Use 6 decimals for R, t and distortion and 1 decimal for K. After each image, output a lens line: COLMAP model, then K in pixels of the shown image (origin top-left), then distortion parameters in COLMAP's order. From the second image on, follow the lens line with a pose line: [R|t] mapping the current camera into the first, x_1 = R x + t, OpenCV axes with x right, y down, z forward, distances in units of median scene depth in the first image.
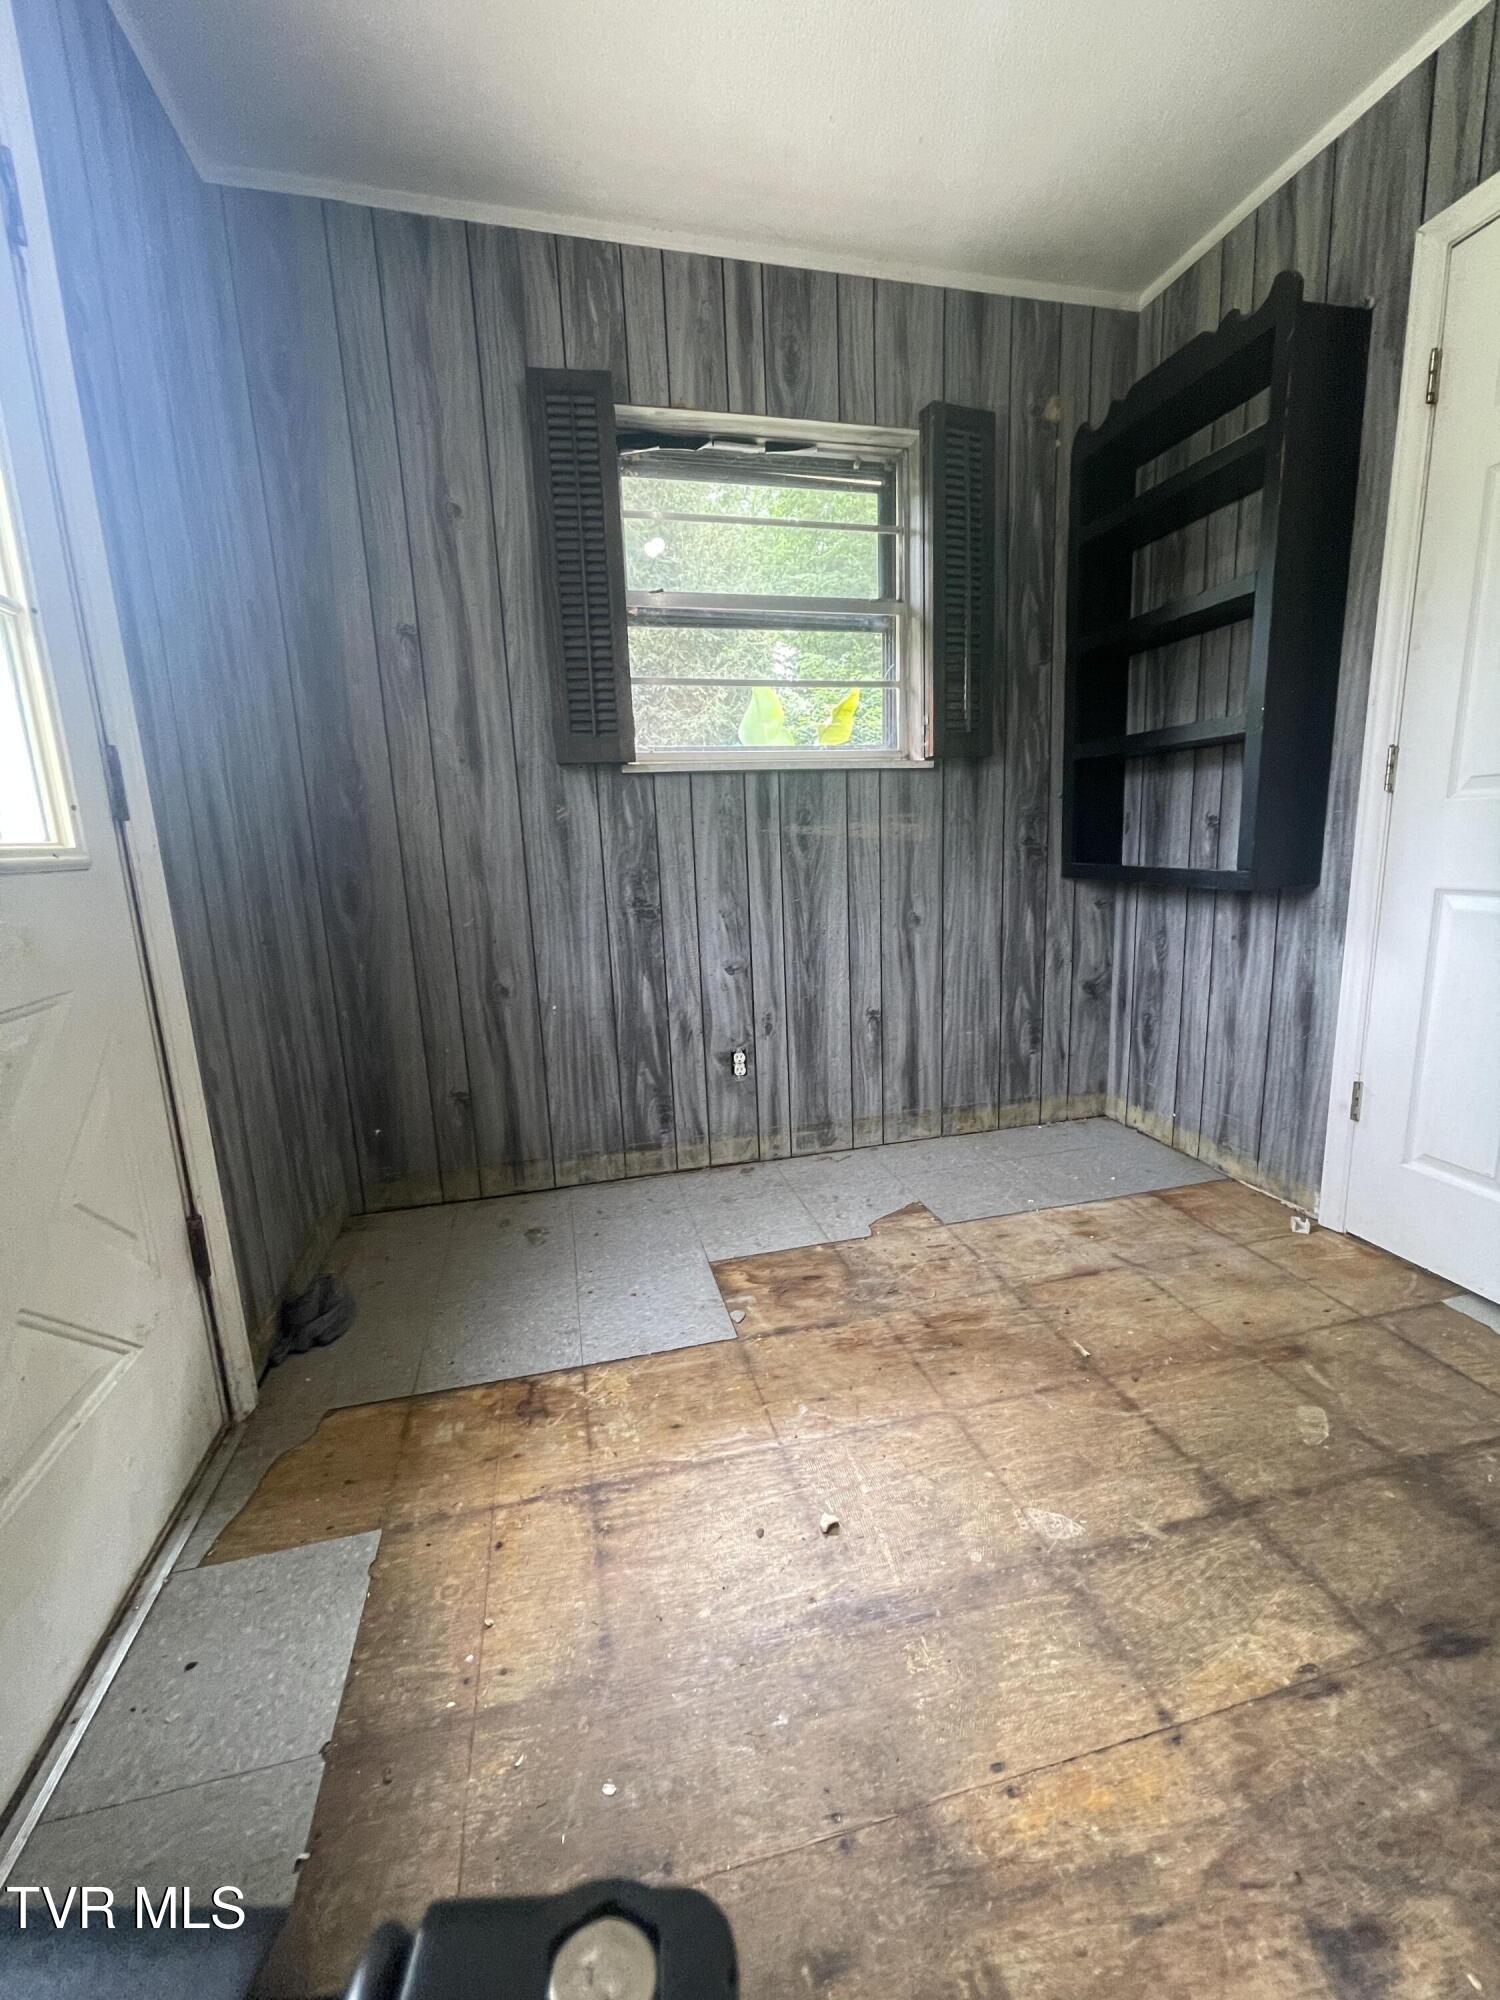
lens RADIAL K [[807.0, 0, 752.1], [0, 807.0, 994.7], [0, 0, 1]] dist [0.003880, 0.000438]
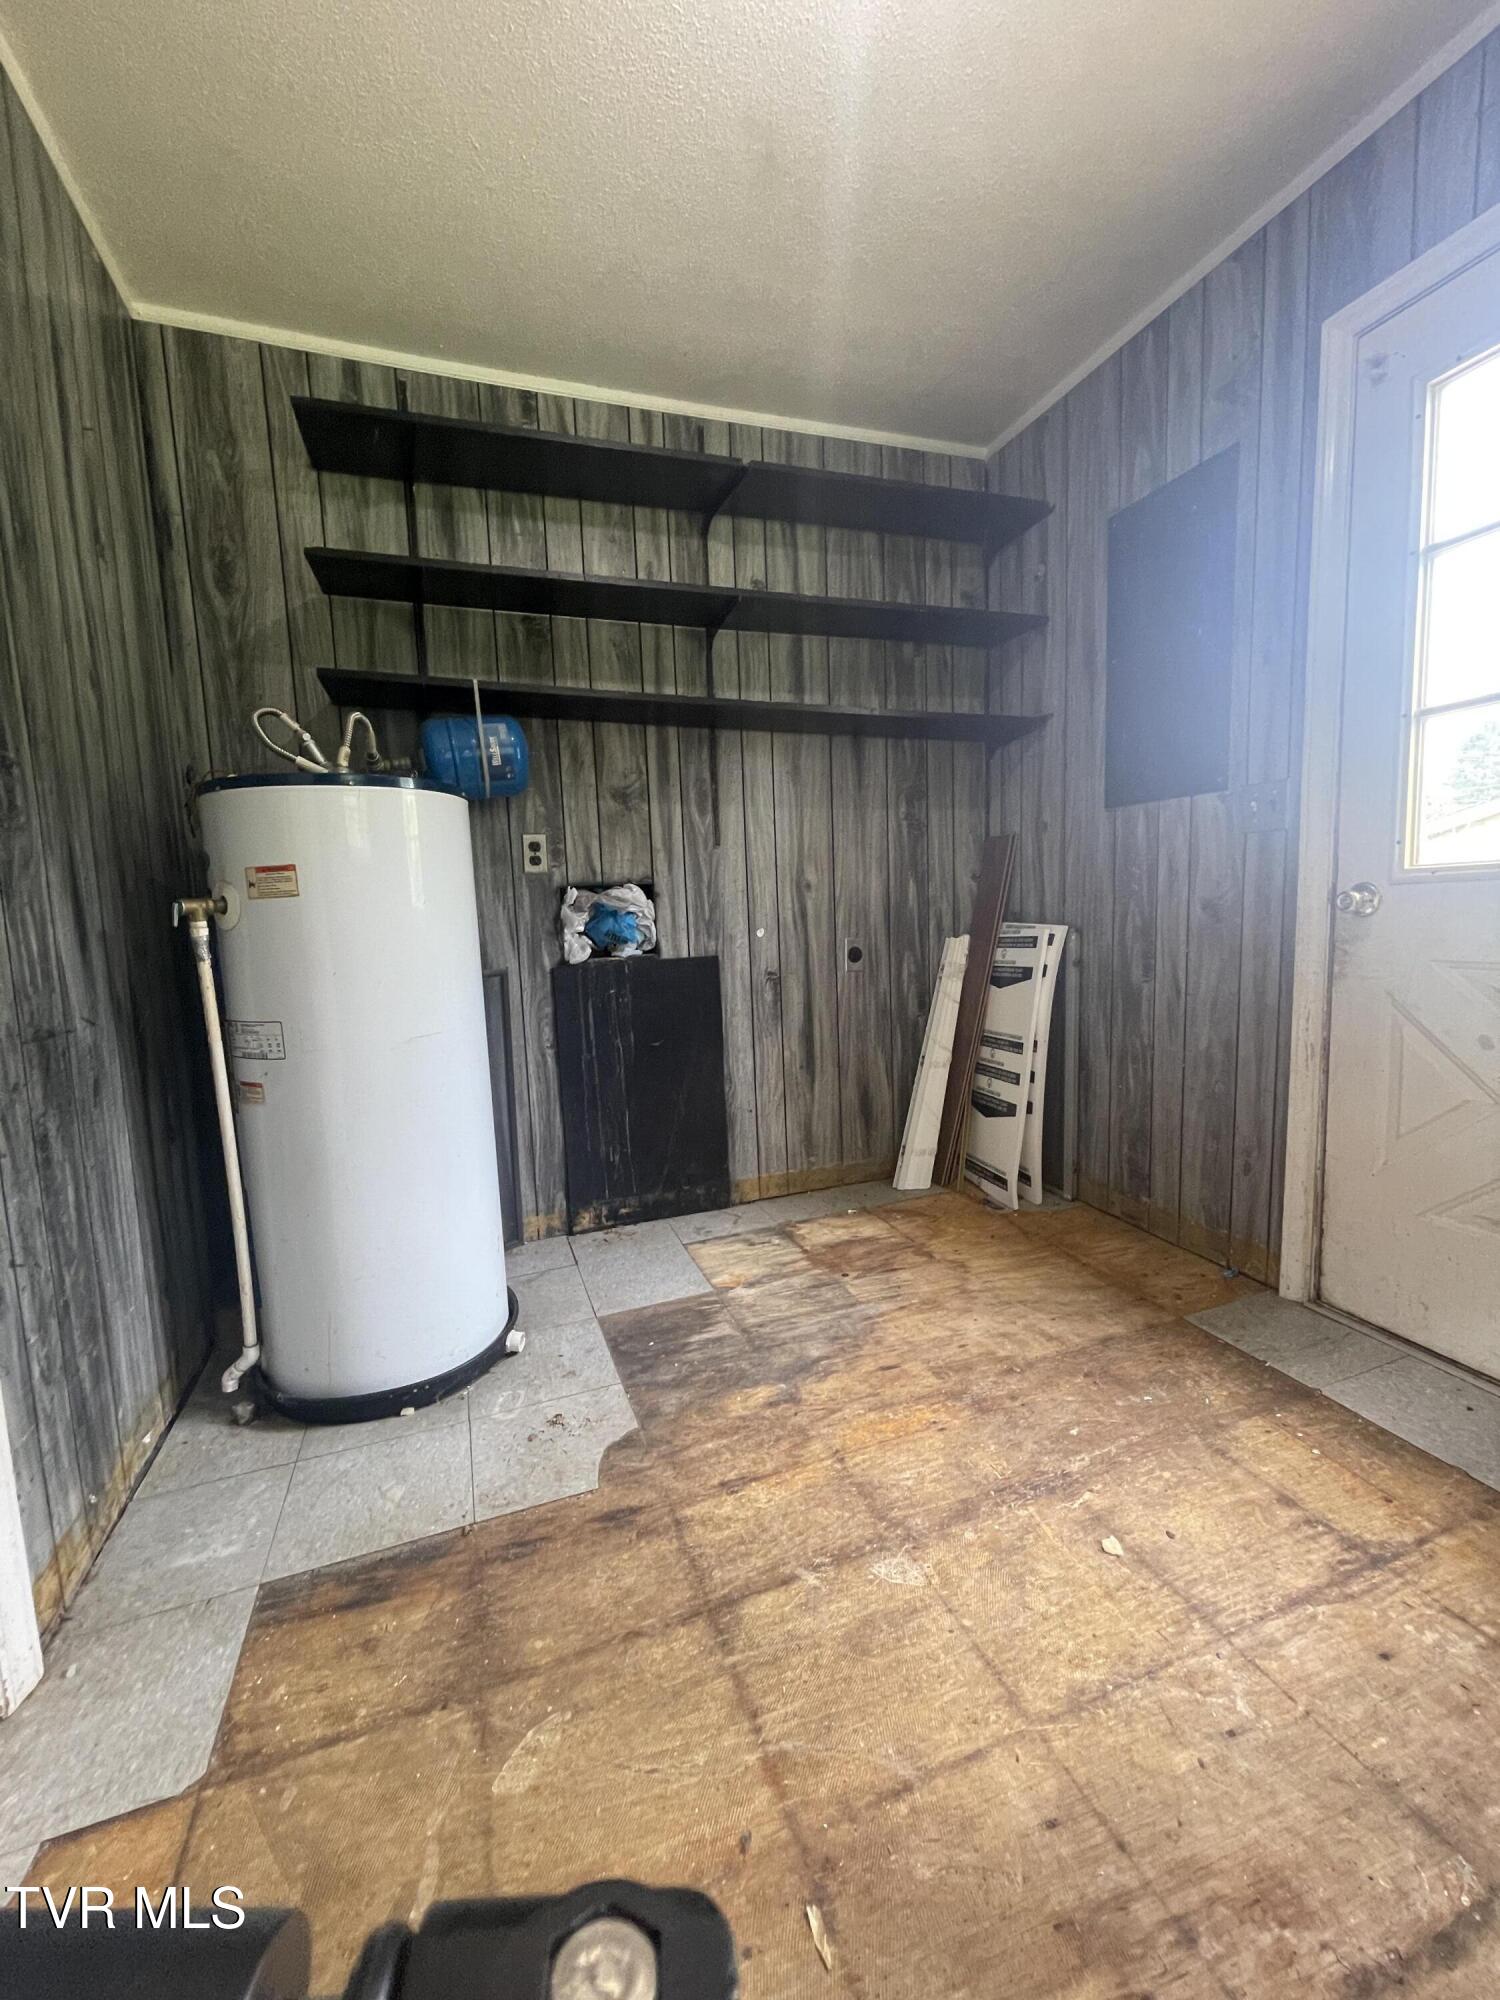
lens RADIAL K [[807.0, 0, 750.7], [0, 807.0, 997.6], [0, 0, 1]] dist [0.003880, 0.000438]
pose [[-0.991569, 0.080848, -0.101269, 0.622707], [0.046690, 0.951910, 0.302798, -0.357138], [0.120880, 0.295517, -0.947659, 1.783571]]
